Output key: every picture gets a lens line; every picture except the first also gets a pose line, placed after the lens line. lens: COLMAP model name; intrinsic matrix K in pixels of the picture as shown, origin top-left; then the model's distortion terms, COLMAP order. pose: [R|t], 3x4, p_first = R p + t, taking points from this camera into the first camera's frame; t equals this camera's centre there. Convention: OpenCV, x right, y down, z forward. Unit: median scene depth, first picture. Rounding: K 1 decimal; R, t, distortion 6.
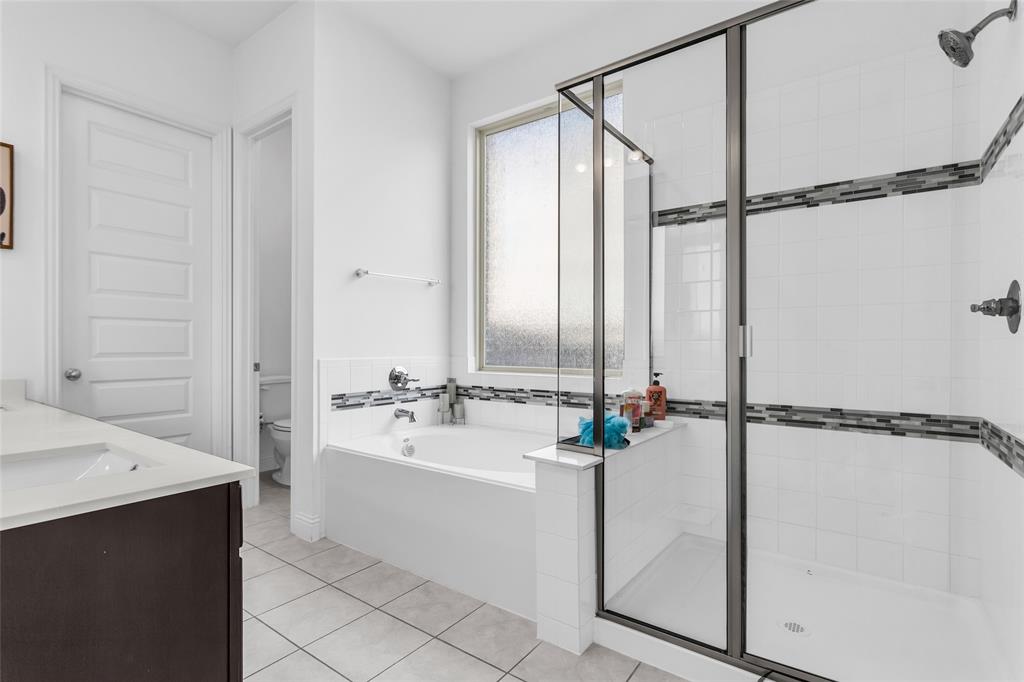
lens RADIAL K [[481.1, 0, 508.2], [0, 481.1, 345.9], [0, 0, 1]] dist [-0.000659, -0.000158]
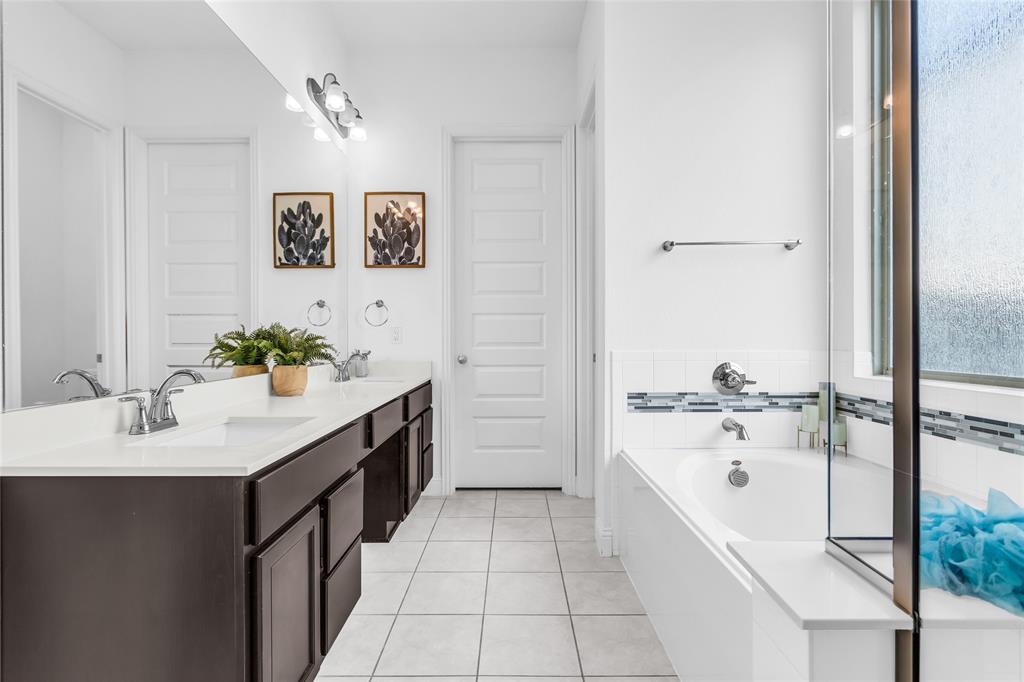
lens RADIAL K [[481.1, 0, 513.2], [0, 481.1, 337.8], [0, 0, 1]] dist [-0.000659, -0.000158]
pose [[0.594980, -0.003528, -0.803733, 0.178992], [0.006034, 0.999982, 0.000077, 0.002026], [0.803718, -0.004896, 0.594990, 0.288429]]
